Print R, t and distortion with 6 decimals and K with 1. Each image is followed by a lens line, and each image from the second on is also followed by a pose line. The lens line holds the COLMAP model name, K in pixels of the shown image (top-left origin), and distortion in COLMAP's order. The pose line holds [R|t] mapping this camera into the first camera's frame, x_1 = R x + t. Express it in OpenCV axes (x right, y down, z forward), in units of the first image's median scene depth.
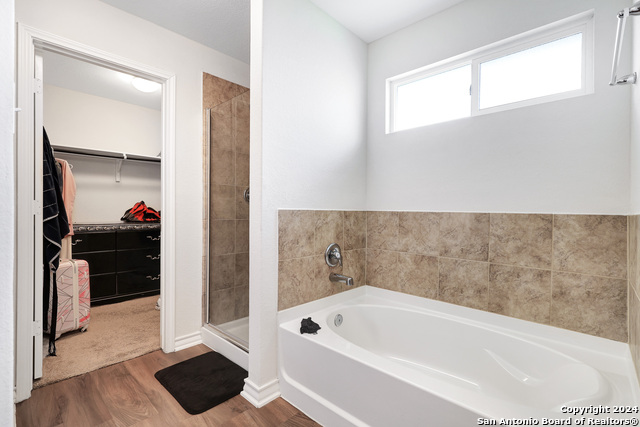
lens RADIAL K [[297.0, 0, 319.8], [0, 297.0, 212.5], [0, 0, 1]] dist [0.000950, -0.000356]
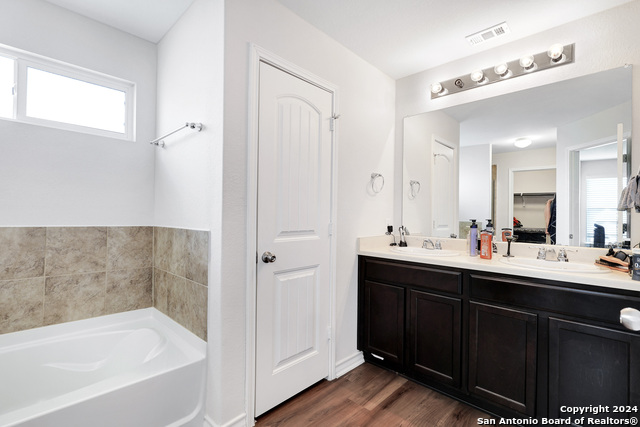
lens RADIAL K [[297.0, 0, 319.8], [0, 297.0, 213.2], [0, 0, 1]] dist [0.000950, -0.000356]
pose [[0.021088, -0.003248, 0.999772, -0.441937], [-0.009019, 0.999953, 0.003439, -0.060826], [-0.999737, -0.009090, 0.021058, 0.065566]]
